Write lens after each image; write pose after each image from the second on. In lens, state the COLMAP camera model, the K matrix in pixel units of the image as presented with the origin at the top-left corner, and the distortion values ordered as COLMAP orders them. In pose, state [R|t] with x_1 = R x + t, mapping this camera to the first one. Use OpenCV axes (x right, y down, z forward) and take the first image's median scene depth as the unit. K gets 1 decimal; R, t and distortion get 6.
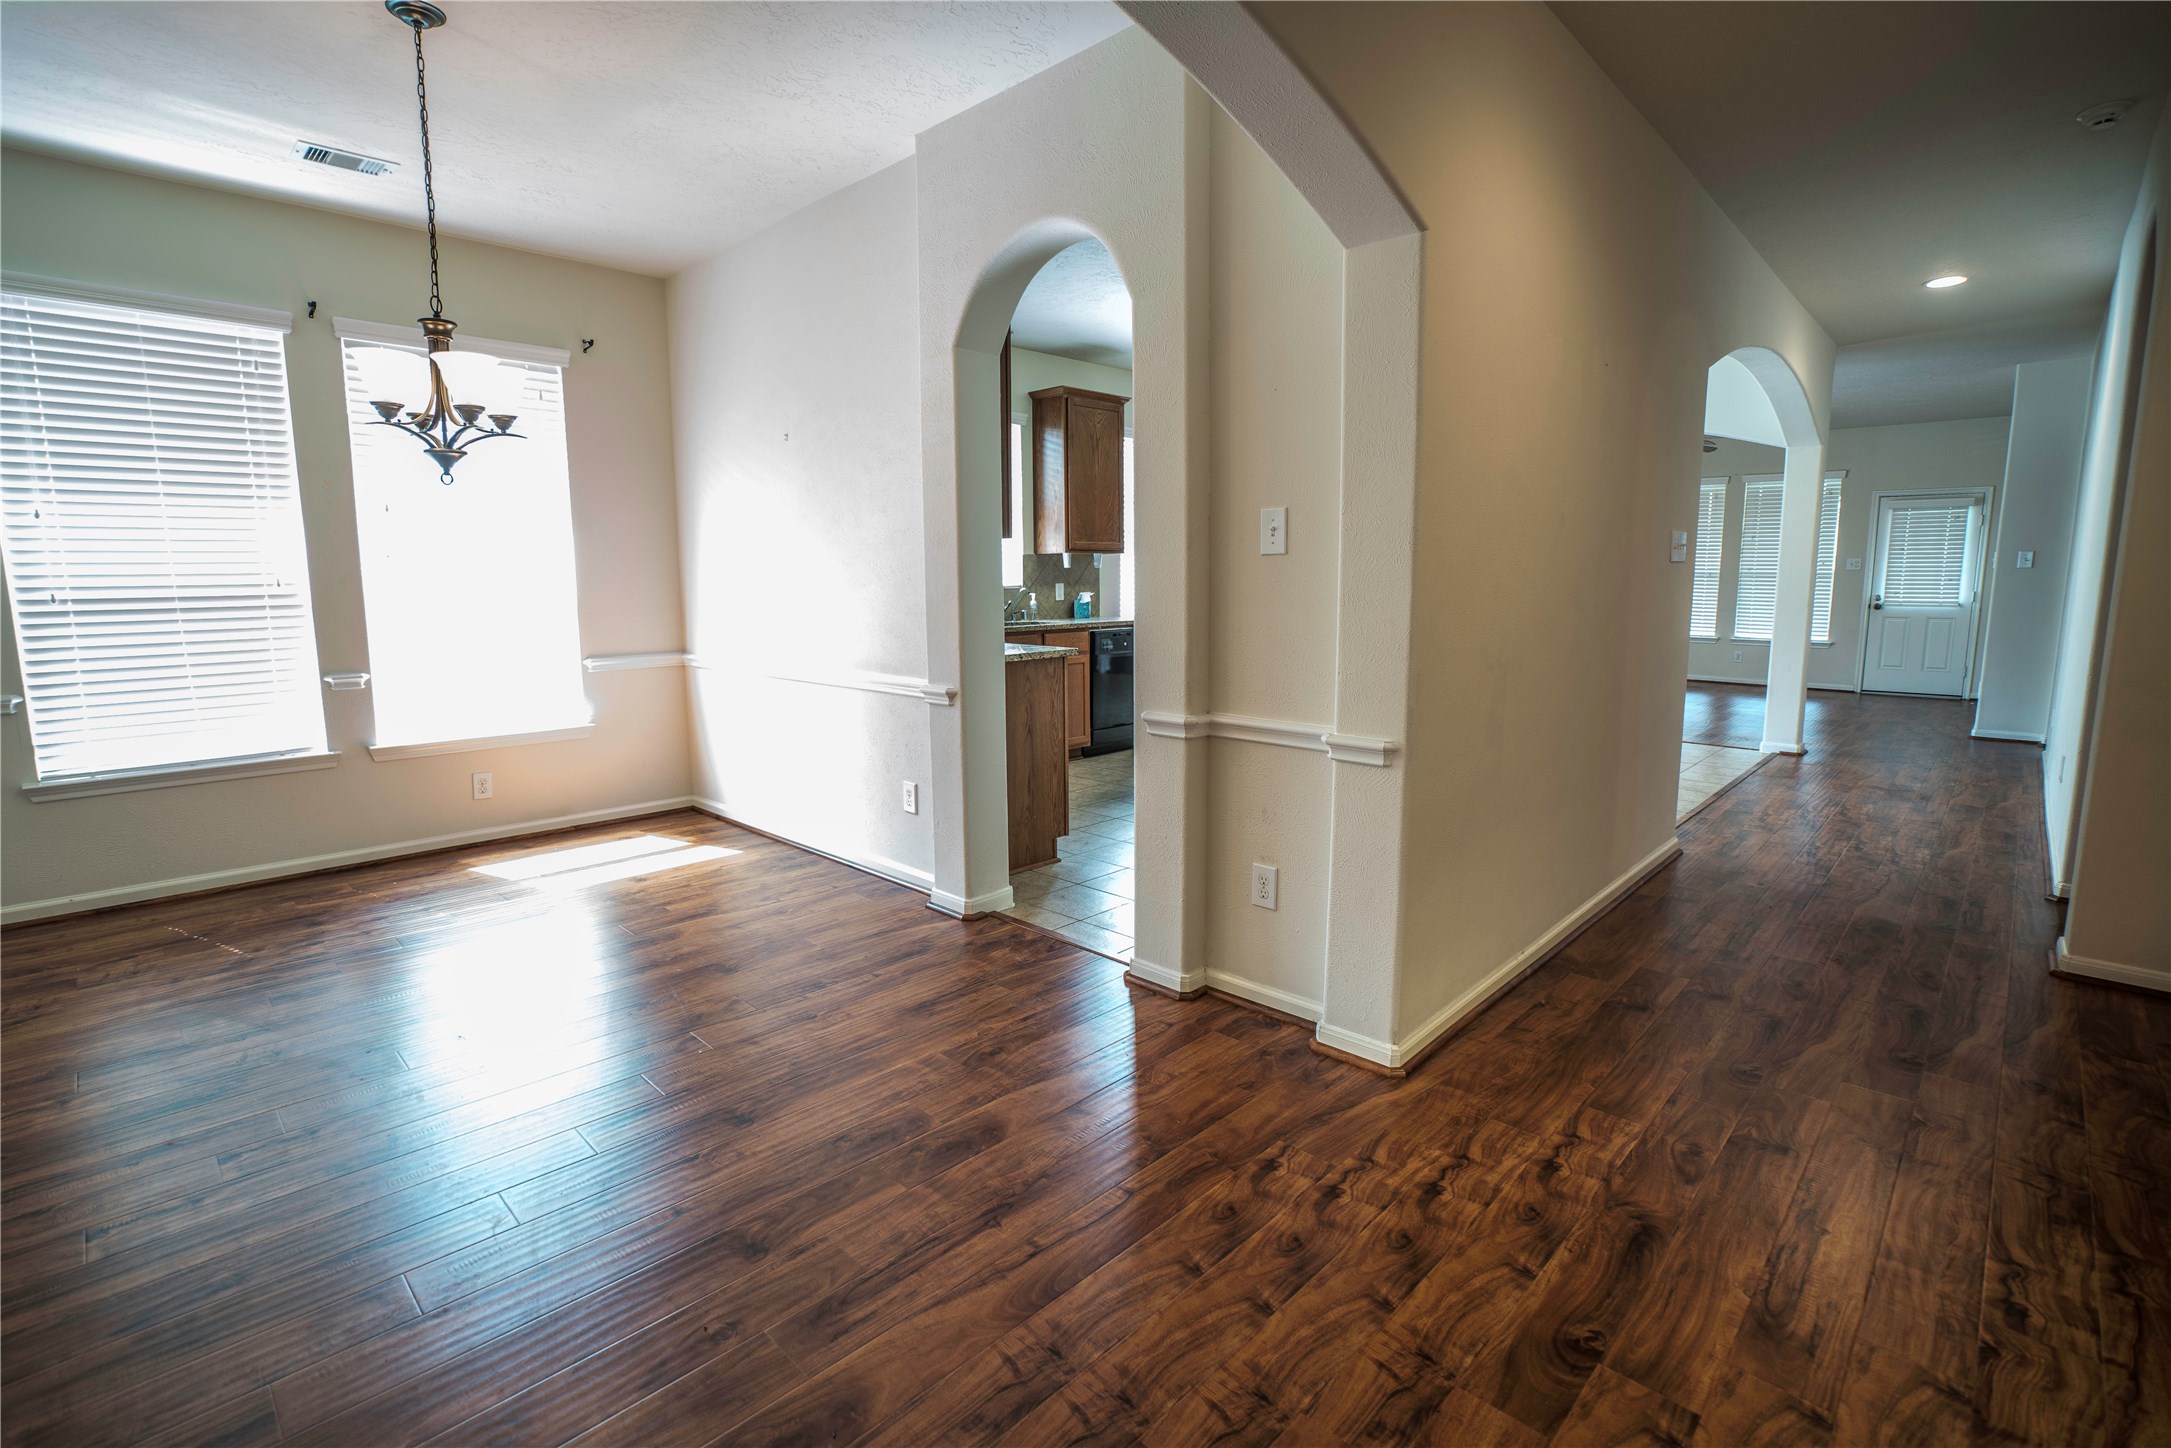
lens RADIAL K [[993.7, 0, 1067.6], [0, 993.7, 716.4], [0, 0, 1]] dist [-0.038336, 0.009595]
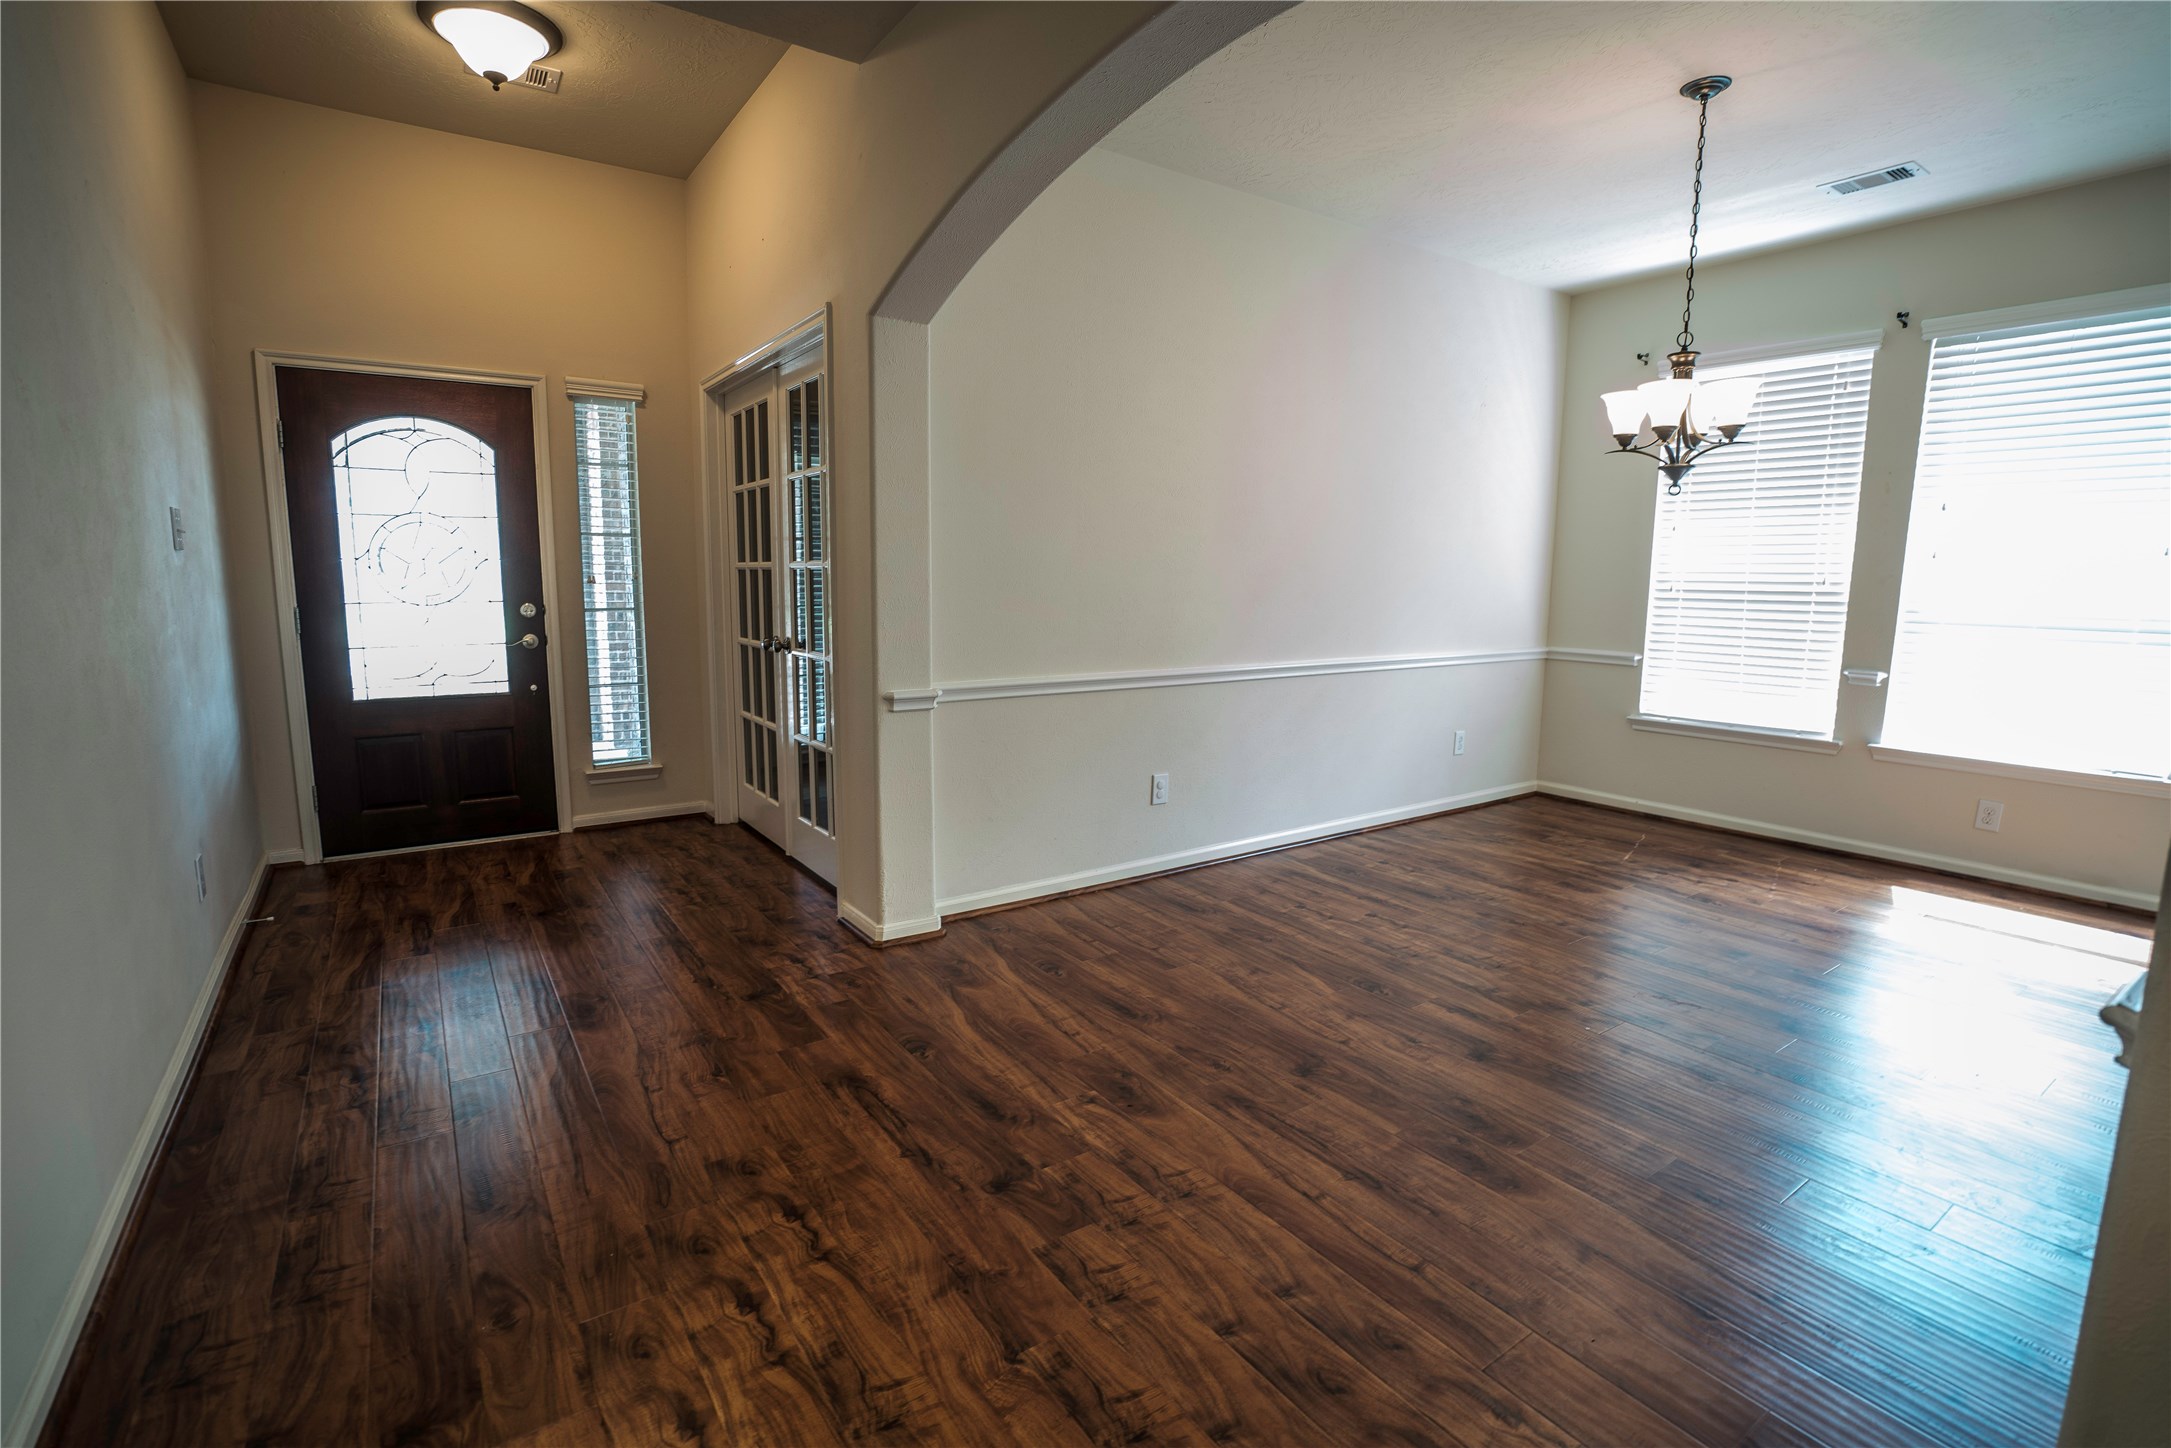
lens RADIAL K [[993.7, 0, 1091.5], [0, 993.7, 716.1], [0, 0, 1]] dist [-0.038336, 0.009595]
pose [[-0.165816, 0.146007, -0.975288, 0.653408], [-0.148069, 0.974081, 0.171001, -0.080411], [0.974977, 0.172764, -0.139899, 0.545848]]
